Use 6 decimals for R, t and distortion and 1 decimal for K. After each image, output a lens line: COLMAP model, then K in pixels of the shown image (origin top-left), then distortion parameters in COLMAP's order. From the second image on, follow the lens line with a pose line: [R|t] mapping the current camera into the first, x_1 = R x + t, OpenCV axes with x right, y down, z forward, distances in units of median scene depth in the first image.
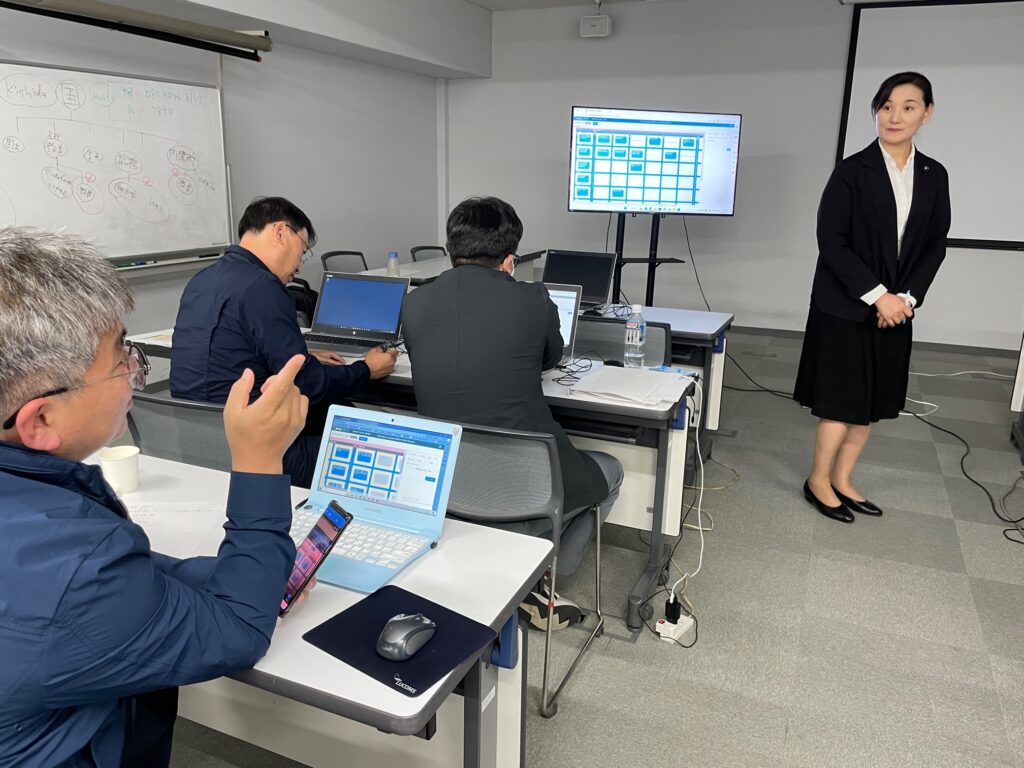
lens RADIAL K [[784.6, 0, 510.8], [0, 784.6, 379.5], [0, 0, 1]] dist [0.023584, -0.017631]
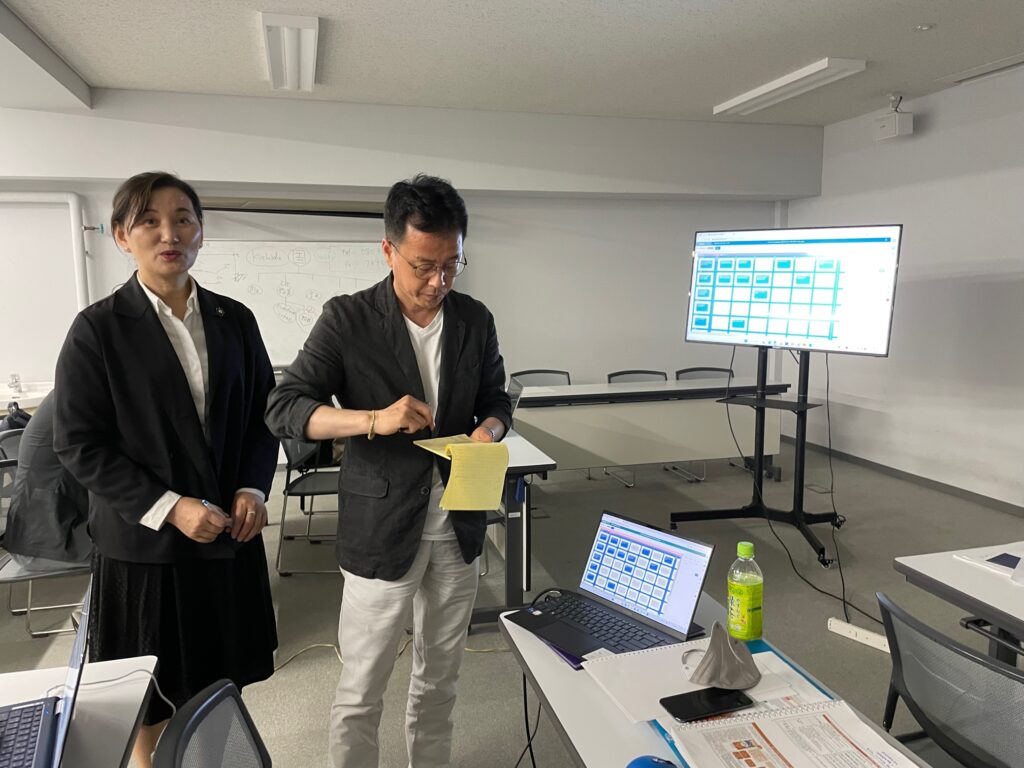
lens RADIAL K [[784.6, 0, 509.9], [0, 784.6, 386.9], [0, 0, 1]] dist [0.023584, -0.017631]
pose [[0.626195, 0.081536, -0.775392, 0.661285], [-0.188151, 0.980927, -0.048799, -0.079221], [0.756624, 0.176448, 0.629592, 0.276156]]
